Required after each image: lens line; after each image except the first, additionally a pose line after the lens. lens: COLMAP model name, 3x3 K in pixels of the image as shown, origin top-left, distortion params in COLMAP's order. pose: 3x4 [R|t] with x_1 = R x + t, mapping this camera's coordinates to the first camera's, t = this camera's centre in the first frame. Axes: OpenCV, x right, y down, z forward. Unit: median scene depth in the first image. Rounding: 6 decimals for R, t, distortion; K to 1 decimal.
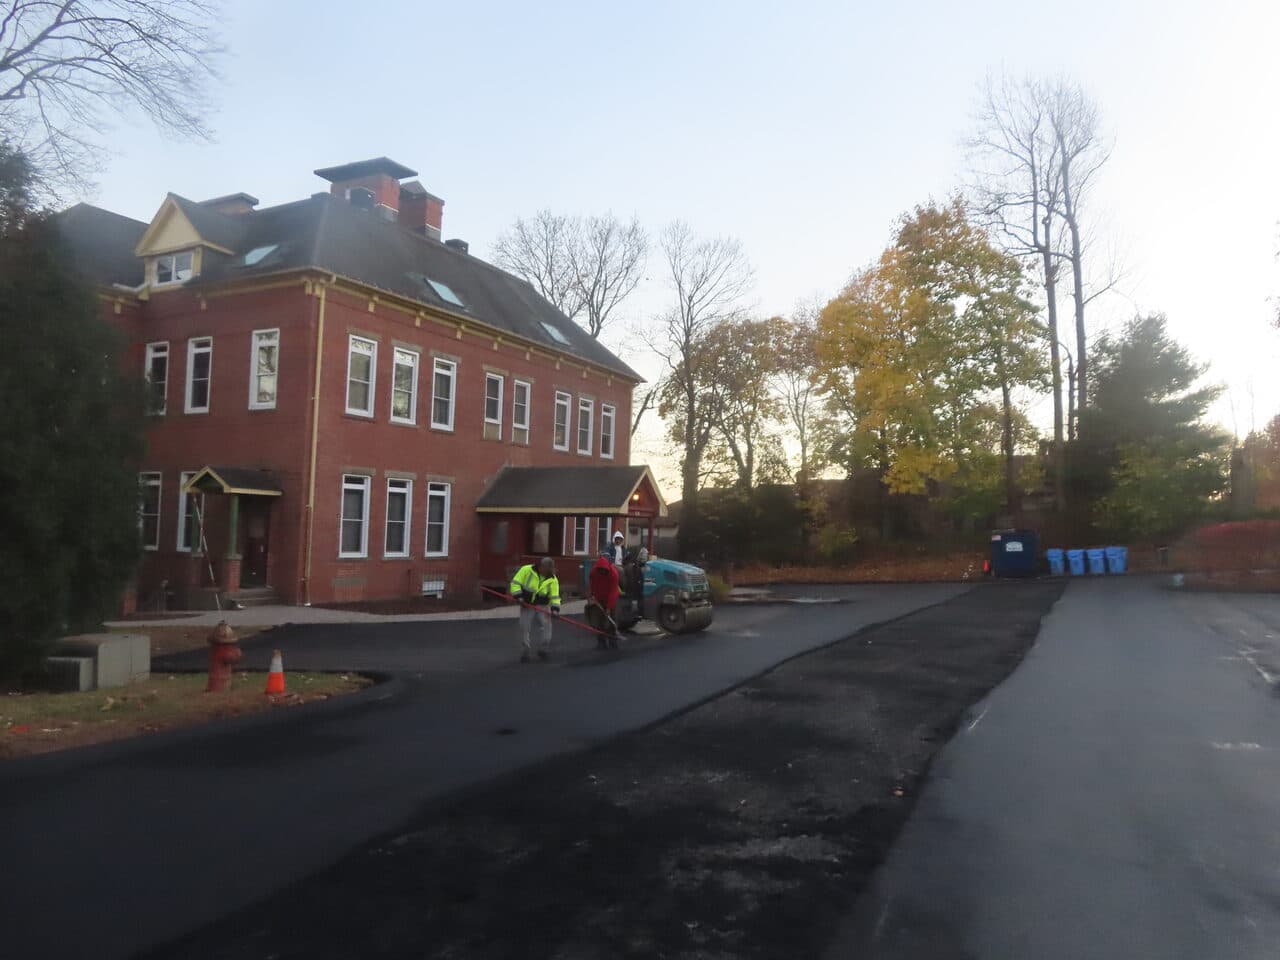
lens RADIAL K [[946.7, 0, 640.0], [0, 946.7, 480.0], [0, 0, 1]] dist [0.004441, 0.003482]
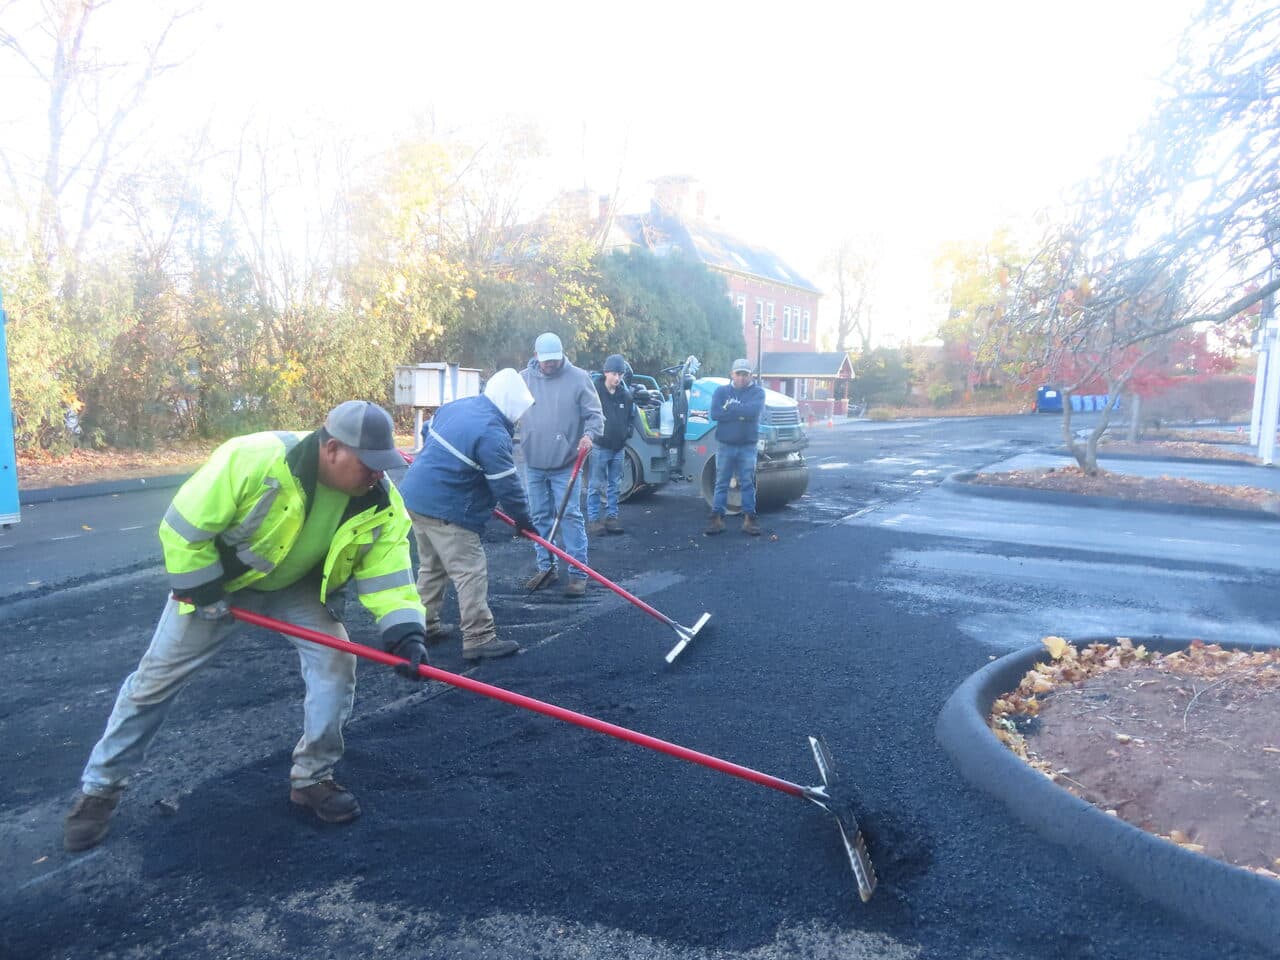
lens RADIAL K [[947.1, 0, 640.0], [0, 947.1, 480.0], [0, 0, 1]] dist [0.000938, -0.009005]
pose [[0.997858, -0.000386, -0.065411, -0.280092], [0.010593, 0.987737, 0.155769, -0.061148], [0.064549, -0.156128, 0.985625, -0.918562]]
